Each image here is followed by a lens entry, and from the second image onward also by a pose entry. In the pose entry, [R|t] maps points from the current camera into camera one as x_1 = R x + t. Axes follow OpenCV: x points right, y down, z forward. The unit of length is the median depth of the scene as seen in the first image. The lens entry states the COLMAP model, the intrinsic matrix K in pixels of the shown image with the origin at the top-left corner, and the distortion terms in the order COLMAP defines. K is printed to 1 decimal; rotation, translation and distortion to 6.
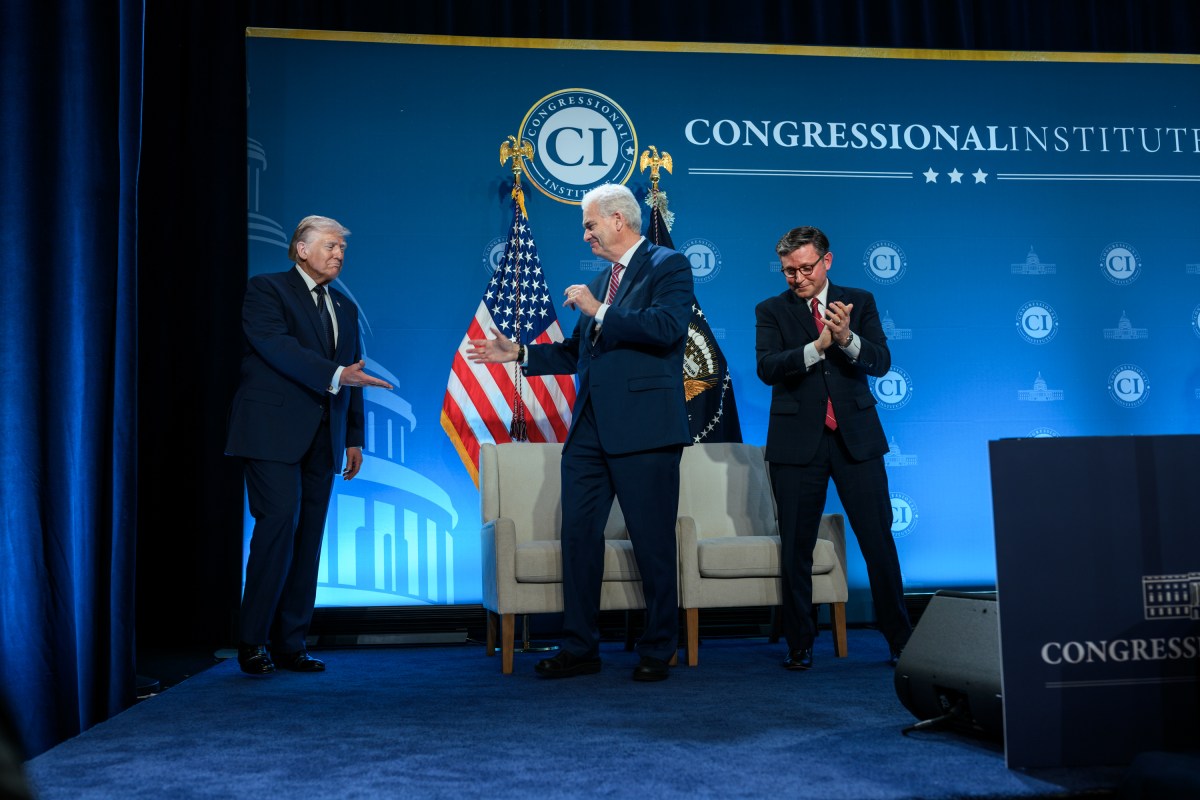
lens RADIAL K [[1132.5, 0, 600.0], [0, 1132.5, 400.0], [0, 0, 1]] dist [-0.001807, -0.003652]
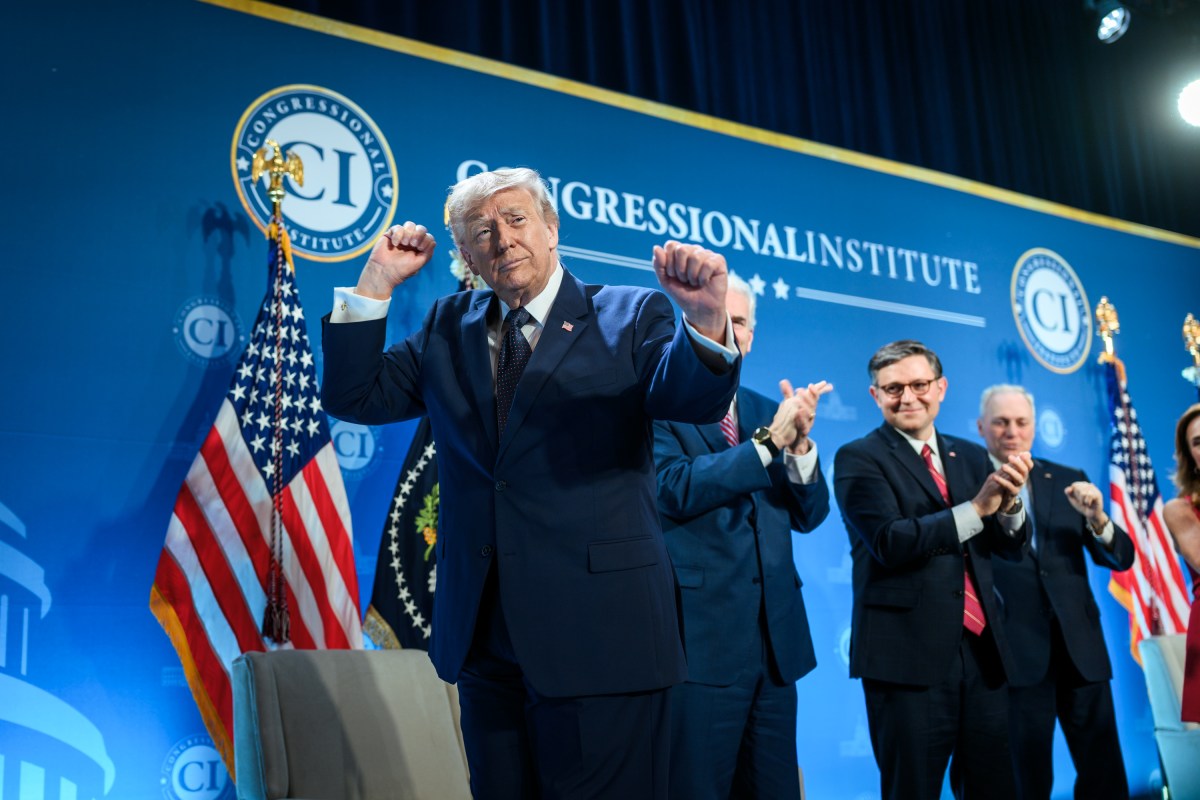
lens RADIAL K [[1360.8, 0, 465.6], [0, 1360.8, 329.8], [0, 0, 1]] dist [-0.002514, -0.007310]
pose [[0.894343, 0.104324, 0.435049, -0.286661], [-0.043038, 0.987984, -0.148442, -0.022332], [-0.445307, 0.114034, 0.888086, 0.286108]]
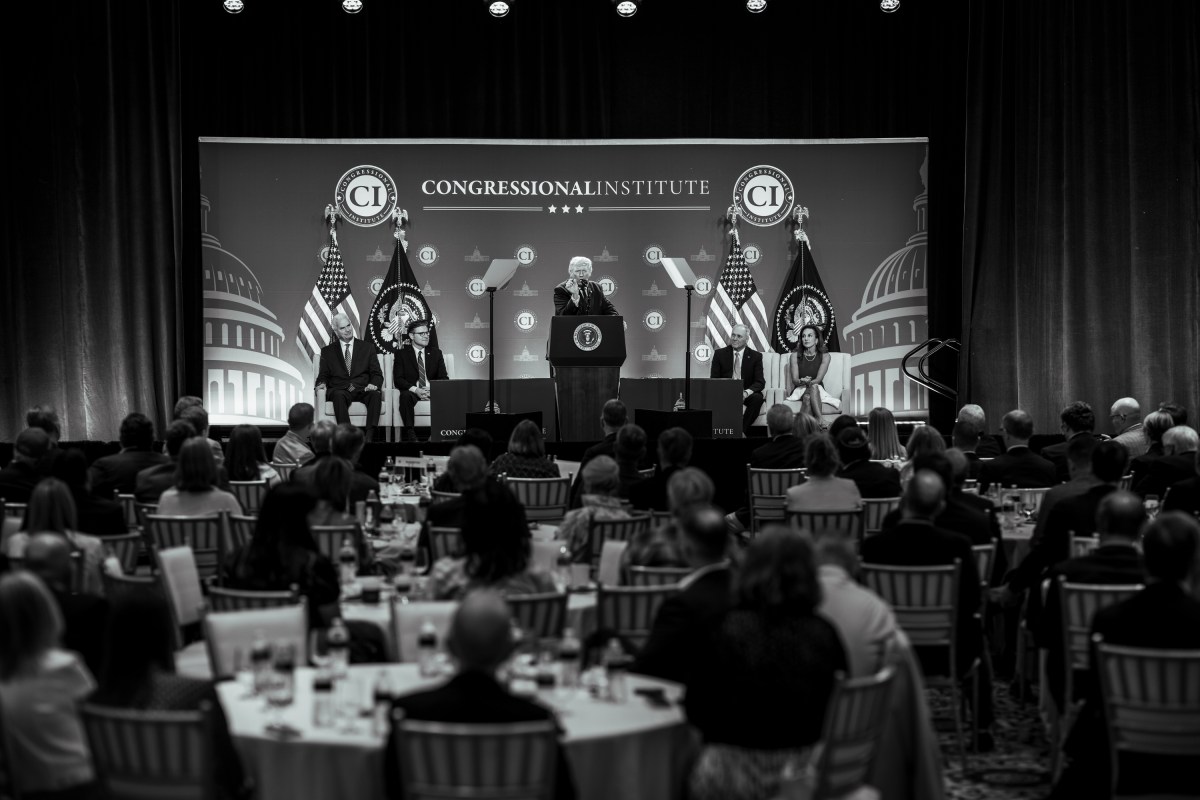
lens RADIAL K [[2694.7, 0, 600.0], [0, 2694.7, 400.0], [0, 0, 1]] dist [-0.039834, -0.082250]
pose [[0.999511, 0.018058, -0.025516, 0.530507], [-0.014105, 0.988974, 0.147419, -0.590755], [0.027896, -0.146987, 0.988745, -3.791722]]
